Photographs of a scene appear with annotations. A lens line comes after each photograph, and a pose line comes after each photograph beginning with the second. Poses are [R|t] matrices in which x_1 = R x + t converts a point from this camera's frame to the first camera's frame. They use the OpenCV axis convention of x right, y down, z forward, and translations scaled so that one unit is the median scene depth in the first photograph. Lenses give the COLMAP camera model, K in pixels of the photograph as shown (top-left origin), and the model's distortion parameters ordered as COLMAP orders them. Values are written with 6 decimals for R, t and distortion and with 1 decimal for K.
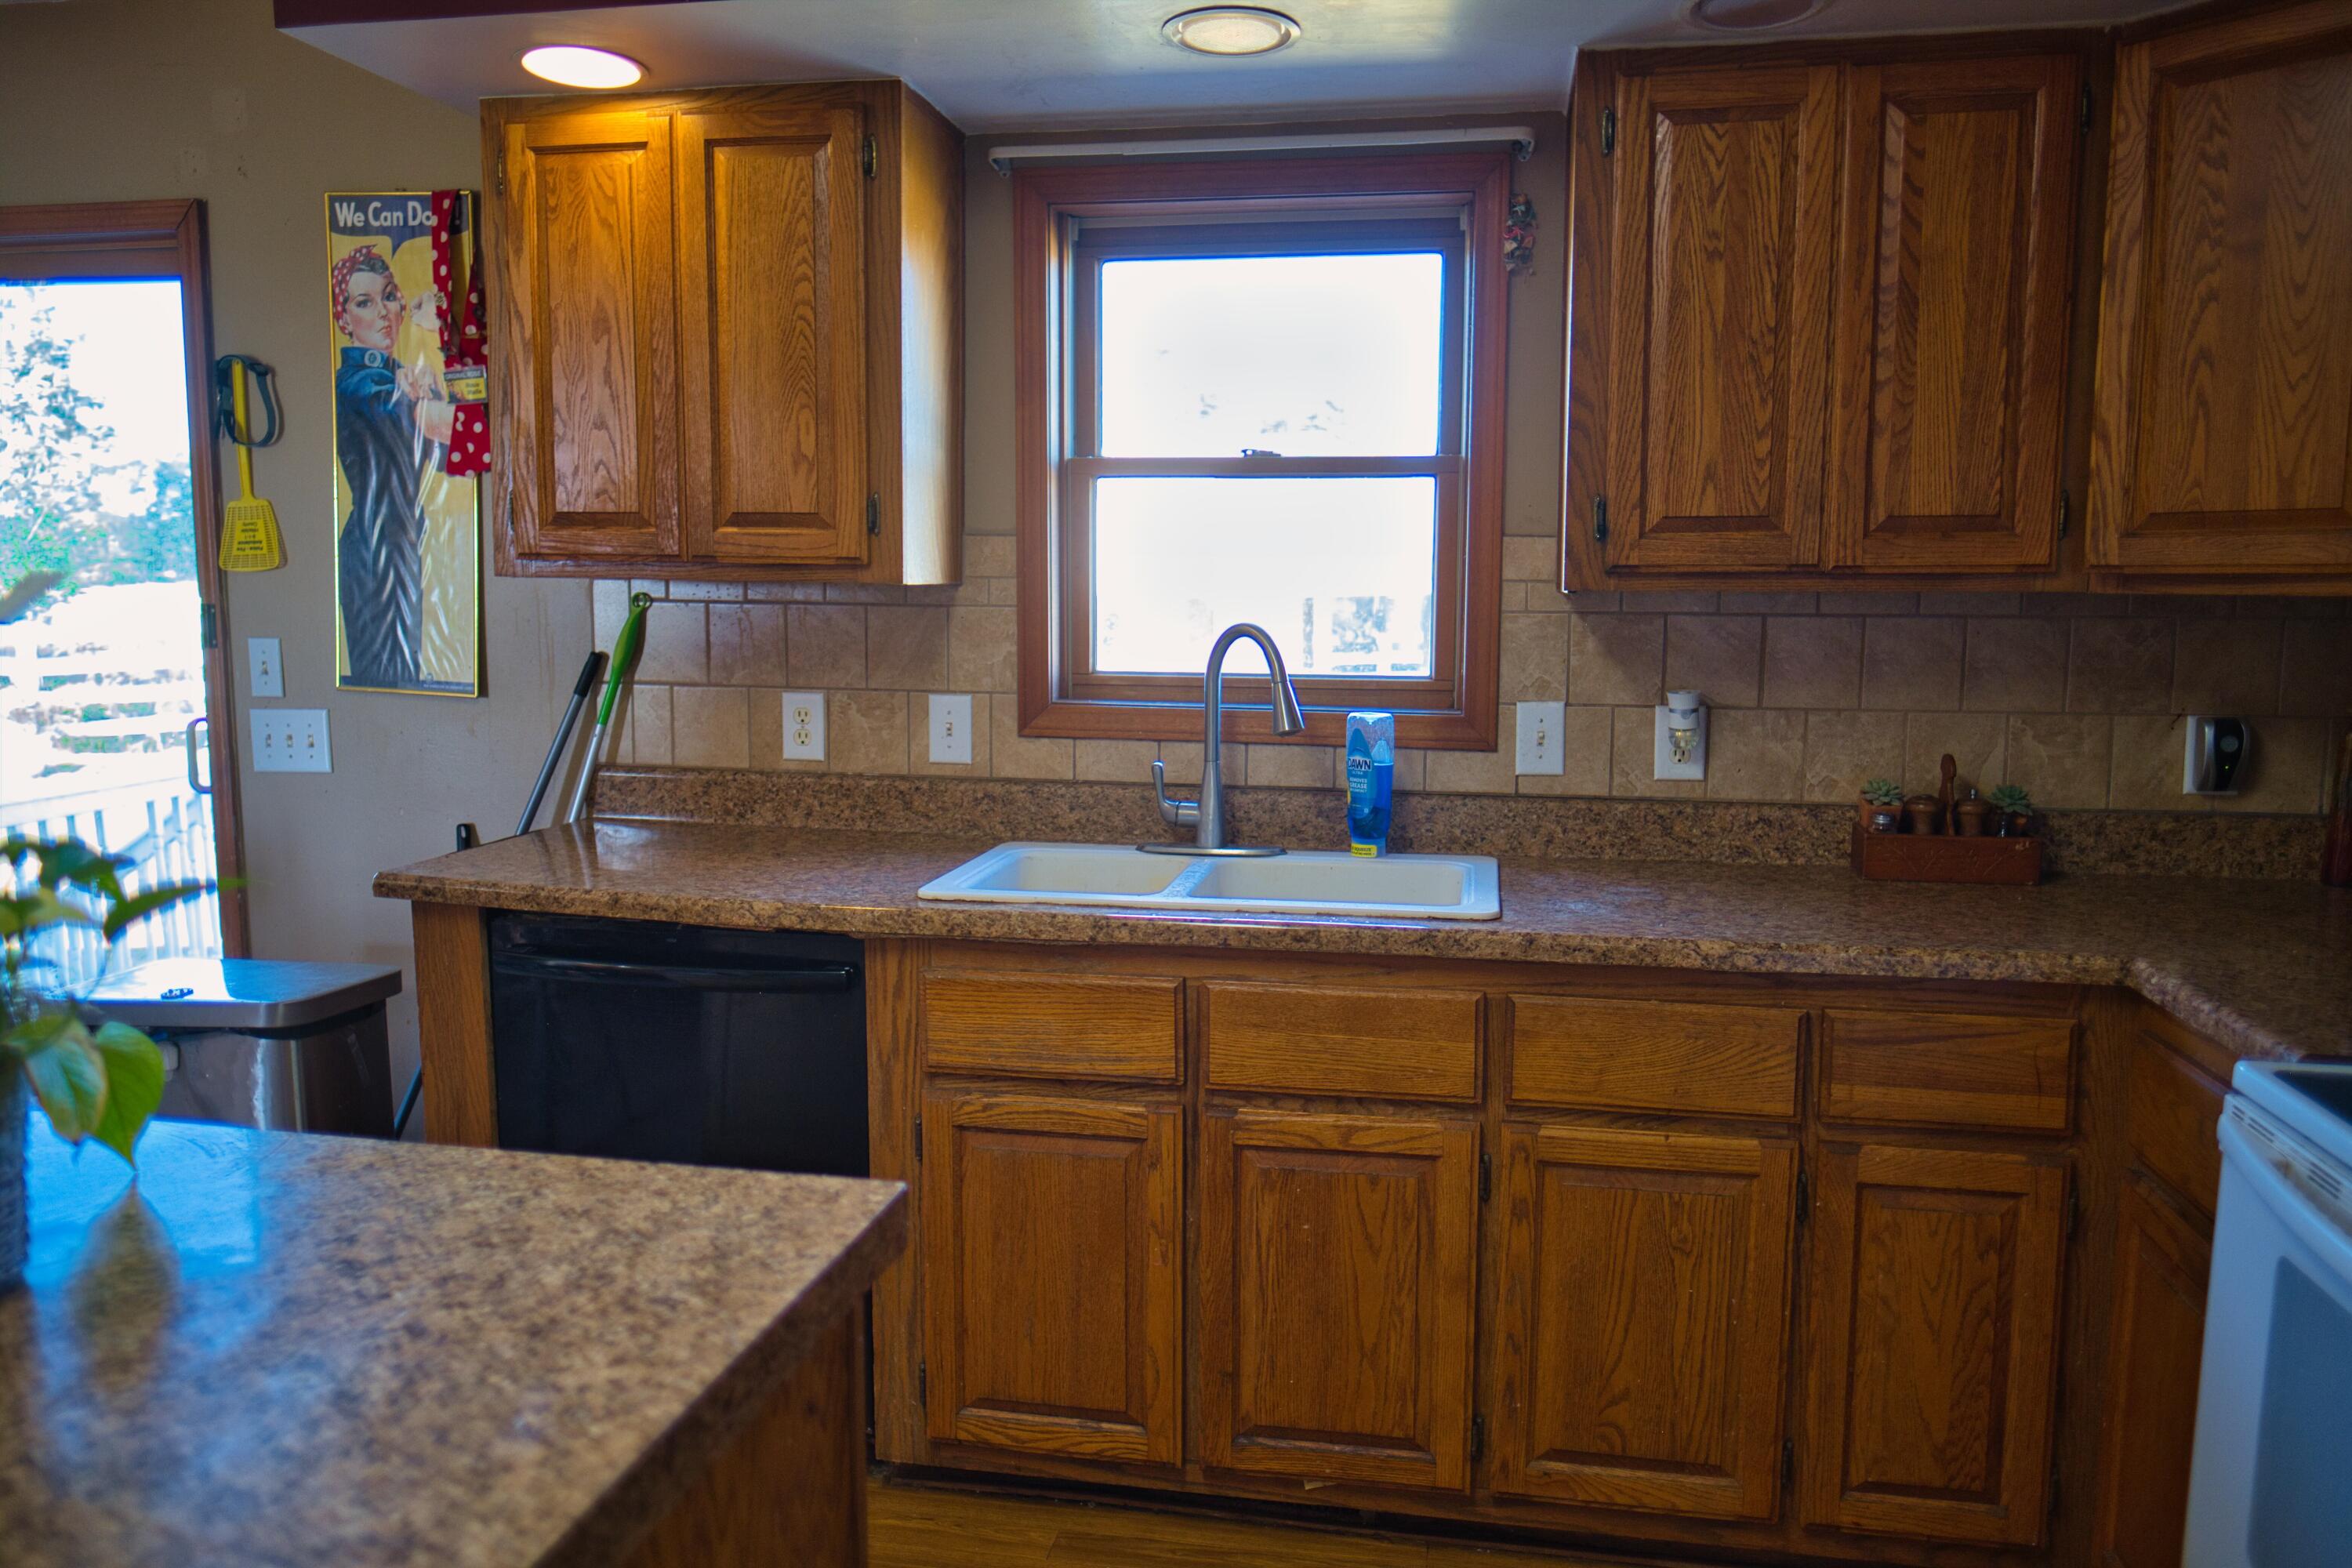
lens RADIAL K [[1651.0, 0, 1170.4], [0, 1651.0, 777.6], [0, 0, 1]] dist [-0.009065, 0.001602]
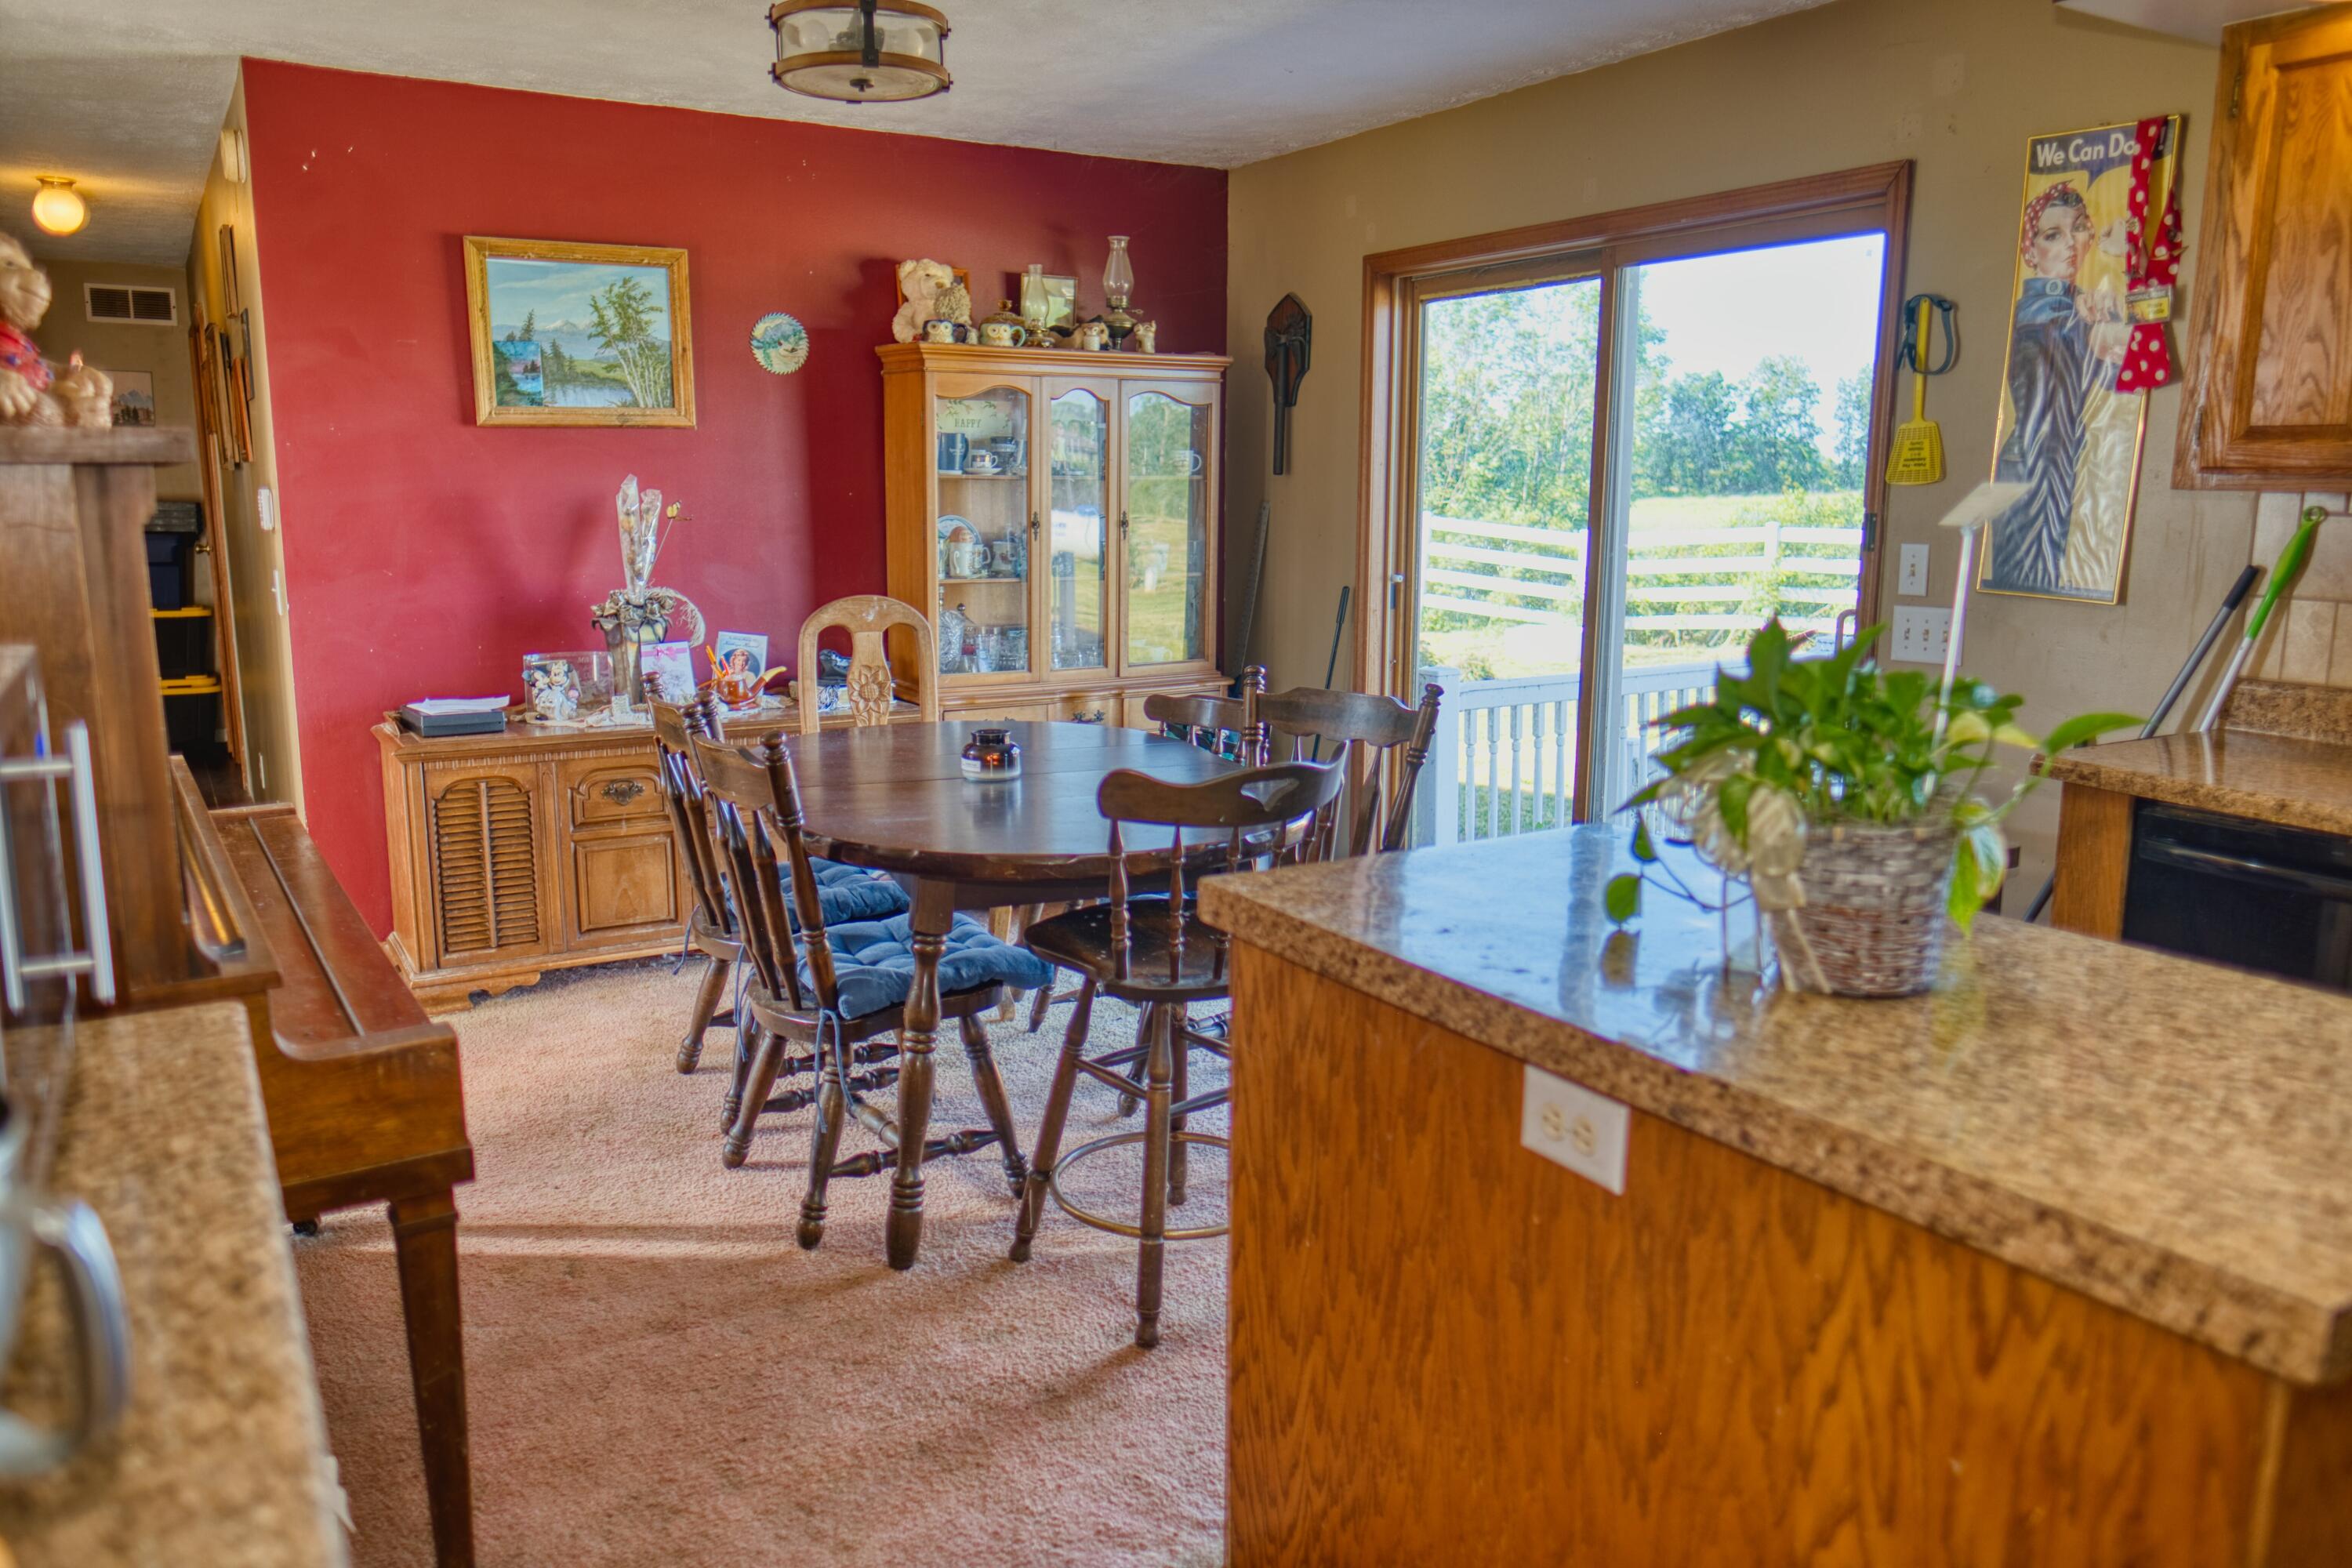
lens RADIAL K [[1656.4, 0, 1165.1], [0, 1656.4, 780.1], [0, 0, 1]] dist [-0.005908, -0.004326]
pose [[0.674008, 0.125842, -0.727927, -0.052365], [-0.088385, 0.992043, 0.089664, 0.024692], [0.733418, 0.003904, 0.679767, -0.189754]]
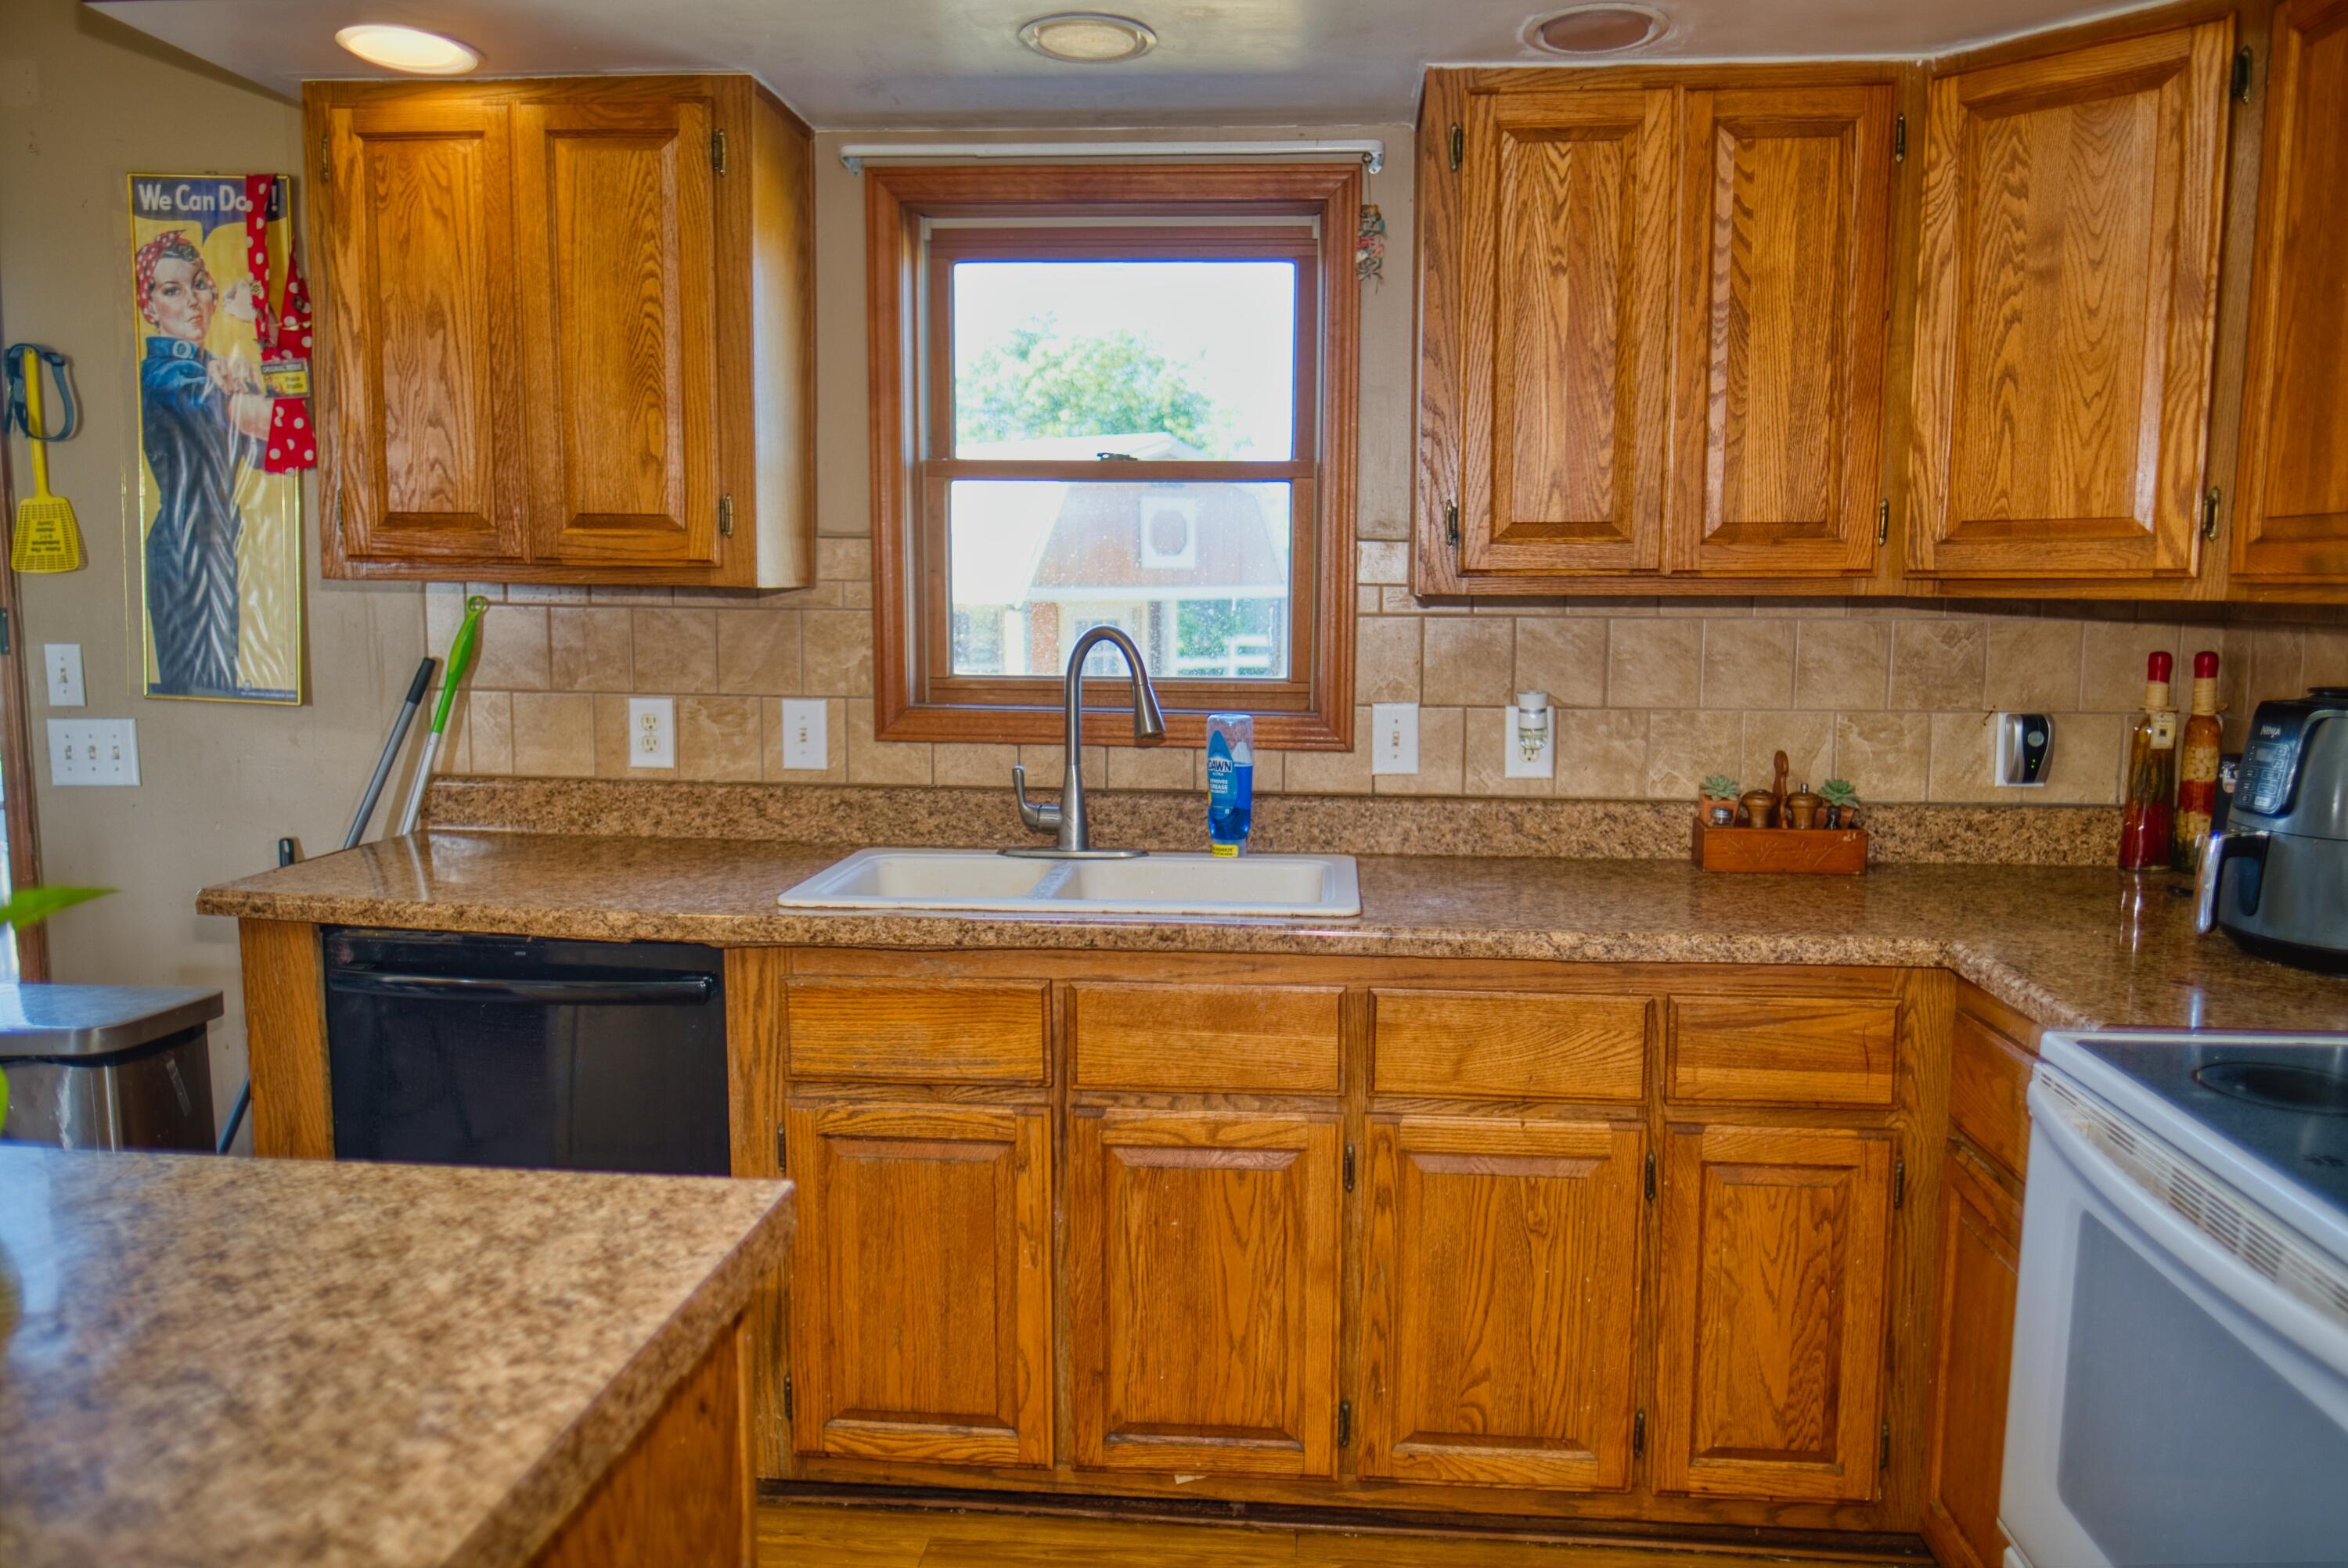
lens RADIAL K [[1683.1, 0, 1174.0], [0, 1683.1, 784.0], [0, 0, 1]] dist [-0.006811, 0.003577]
pose [[0.995320, -0.010391, 0.096073, -0.011730], [0.010446, 0.999945, -0.000073, 0.002623], [-0.096067, 0.001076, 0.995374, -0.021626]]
